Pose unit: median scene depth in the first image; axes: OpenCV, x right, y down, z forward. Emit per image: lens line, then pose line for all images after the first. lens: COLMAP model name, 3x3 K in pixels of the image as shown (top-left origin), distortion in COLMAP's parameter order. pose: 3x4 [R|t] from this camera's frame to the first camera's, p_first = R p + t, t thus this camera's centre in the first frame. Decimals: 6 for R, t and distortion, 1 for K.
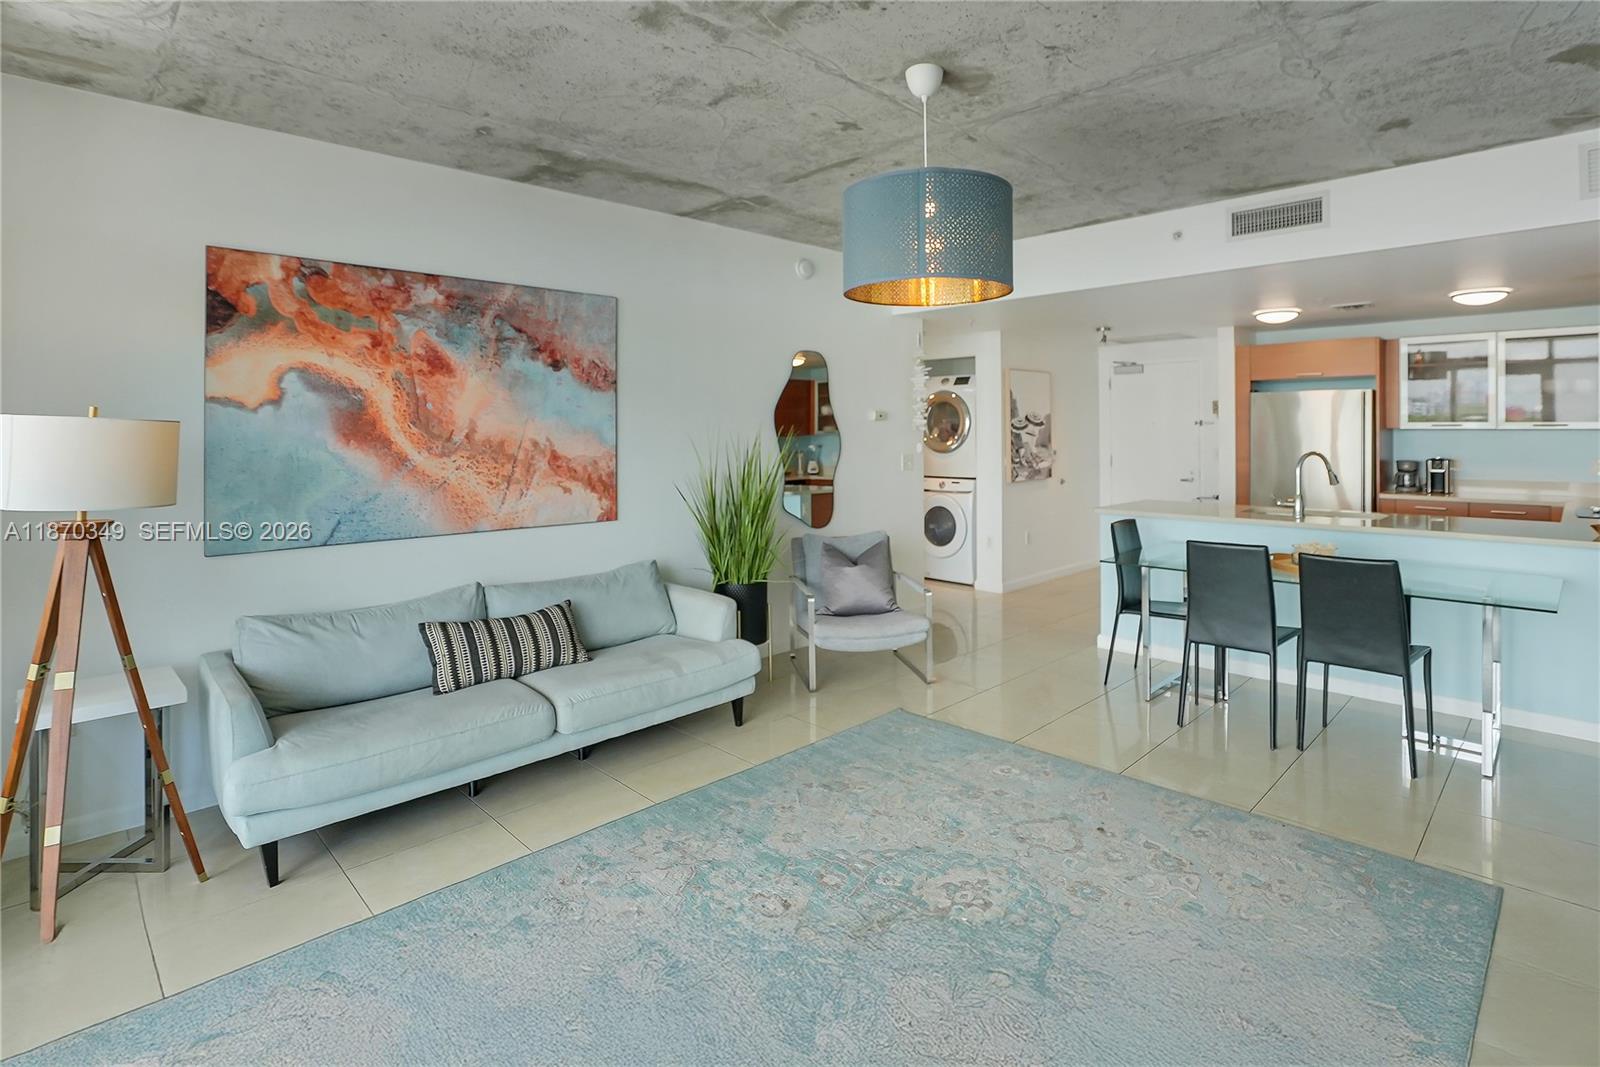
lens RADIAL K [[800.1, 0, 747.0], [0, 800.1, 428.5], [0, 0, 1]] dist [-0.049826, 0.000889]
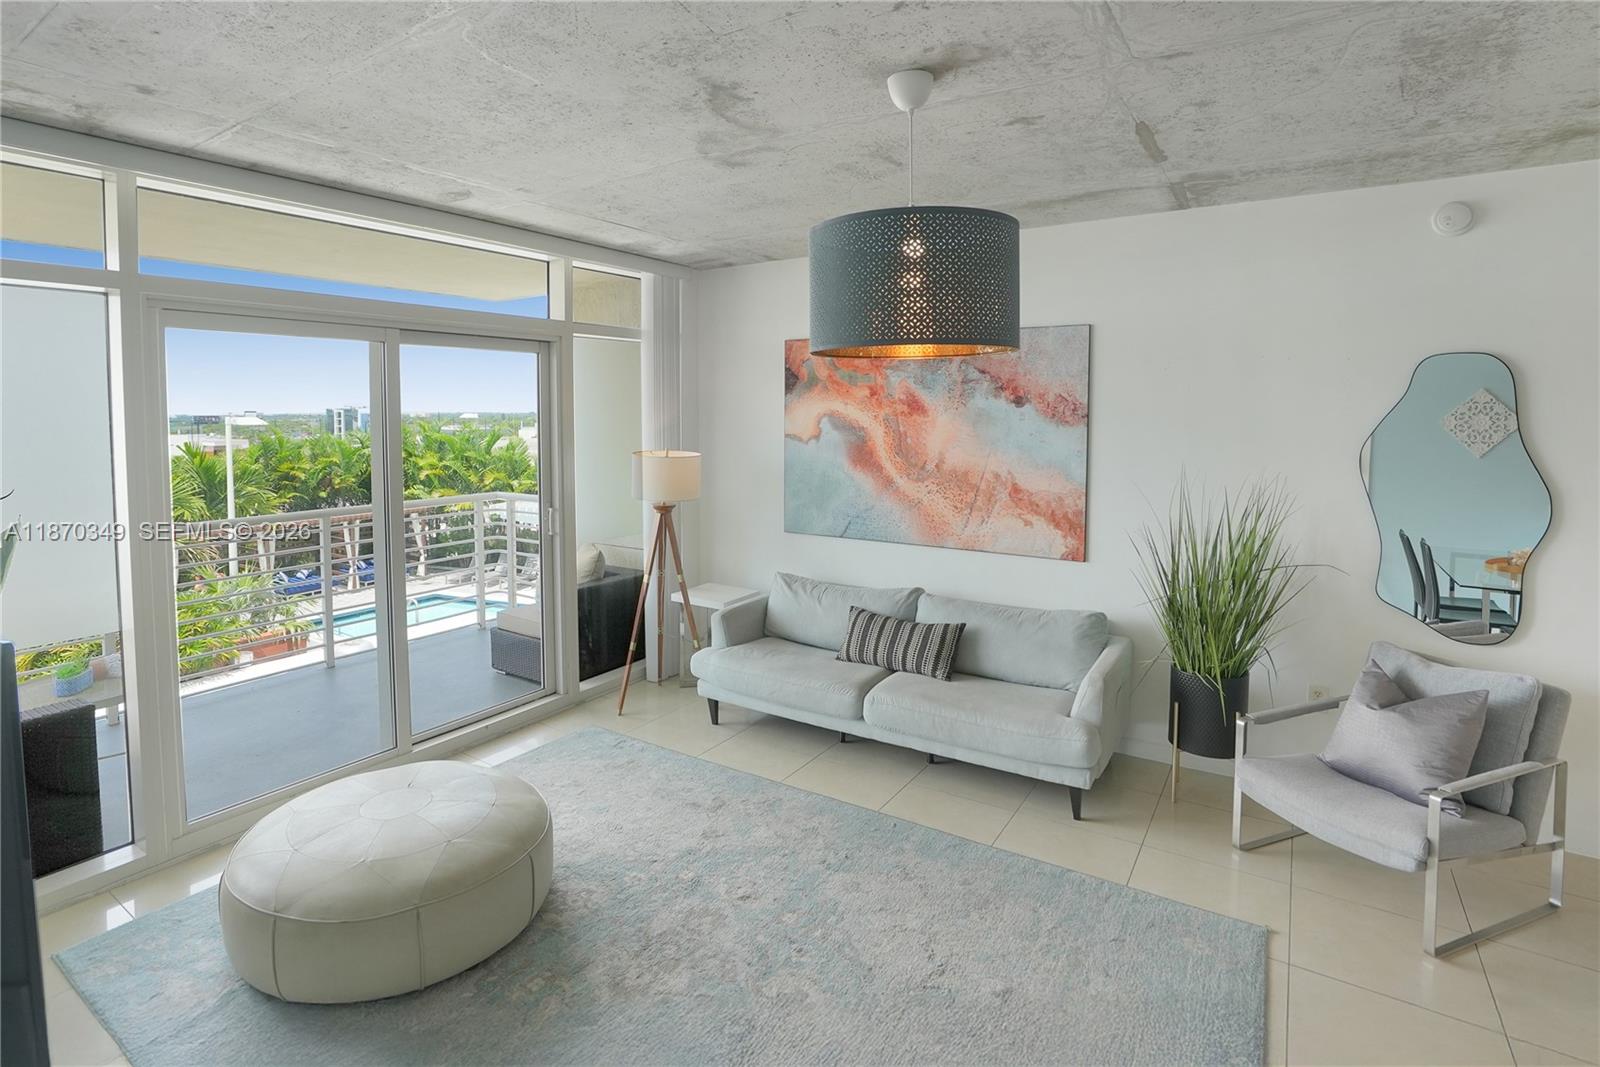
lens RADIAL K [[800.1, 0, 795.5], [0, 800.1, 438.8], [0, 0, 1]] dist [-0.049826, 0.000889]
pose [[0.232441, 0.047190, -0.971465, 0.778902], [0.010093, 0.998651, 0.050926, -0.096544], [0.972558, -0.021643, 0.231651, 0.533466]]
